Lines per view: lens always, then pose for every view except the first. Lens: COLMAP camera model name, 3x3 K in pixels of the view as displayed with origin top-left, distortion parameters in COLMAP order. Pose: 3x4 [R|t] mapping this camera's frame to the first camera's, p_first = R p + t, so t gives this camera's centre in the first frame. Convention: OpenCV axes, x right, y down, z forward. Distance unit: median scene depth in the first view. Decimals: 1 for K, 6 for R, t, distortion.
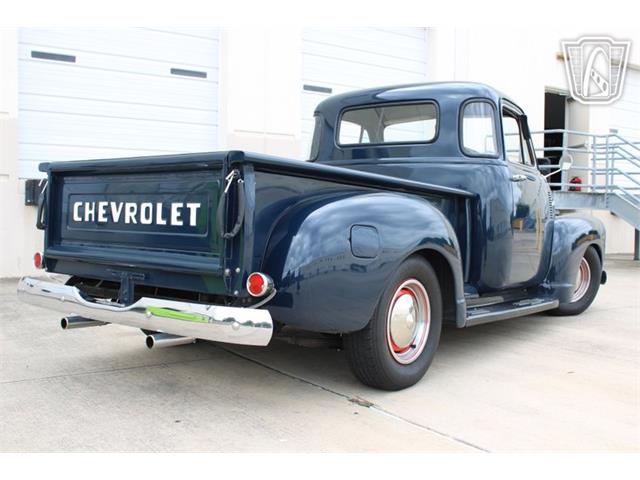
lens RADIAL K [[680.8, 0, 319.1], [0, 680.8, 223.9], [0, 0, 1]] dist [-0.060057, 0.008395]
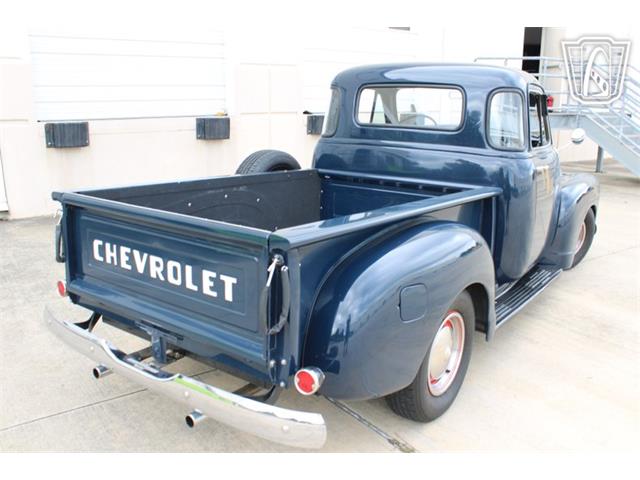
lens RADIAL K [[575.7, 0, 320.9], [0, 575.7, 229.0], [0, 0, 1]] dist [-0.107944, 0.080690]
pose [[0.999616, -0.012626, 0.024661, -0.071463], [0.007058, 0.976809, 0.213996, -0.221815], [-0.026790, -0.213740, 0.976523, 0.242202]]
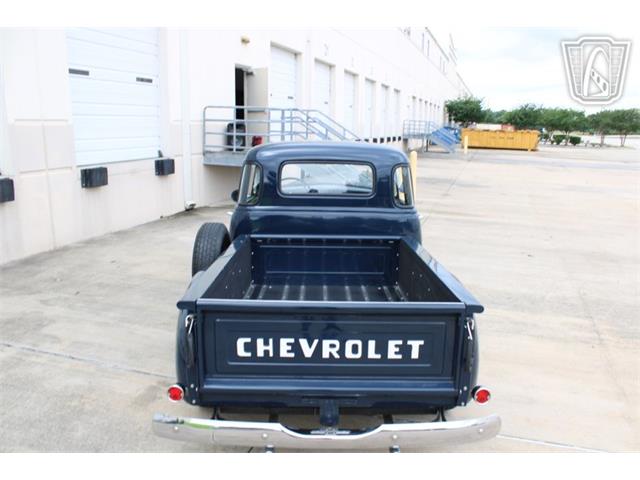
lens RADIAL K [[543.0, 0, 320.0], [0, 543.0, 240.0], [0, 0, 1]] dist [-0.160377, 0.129047]
pose [[0.782162, -0.132208, 0.608887, -0.764614], [0.004734, 0.978462, 0.206373, -0.351974], [-0.623057, -0.158535, 0.765941, 0.360365]]
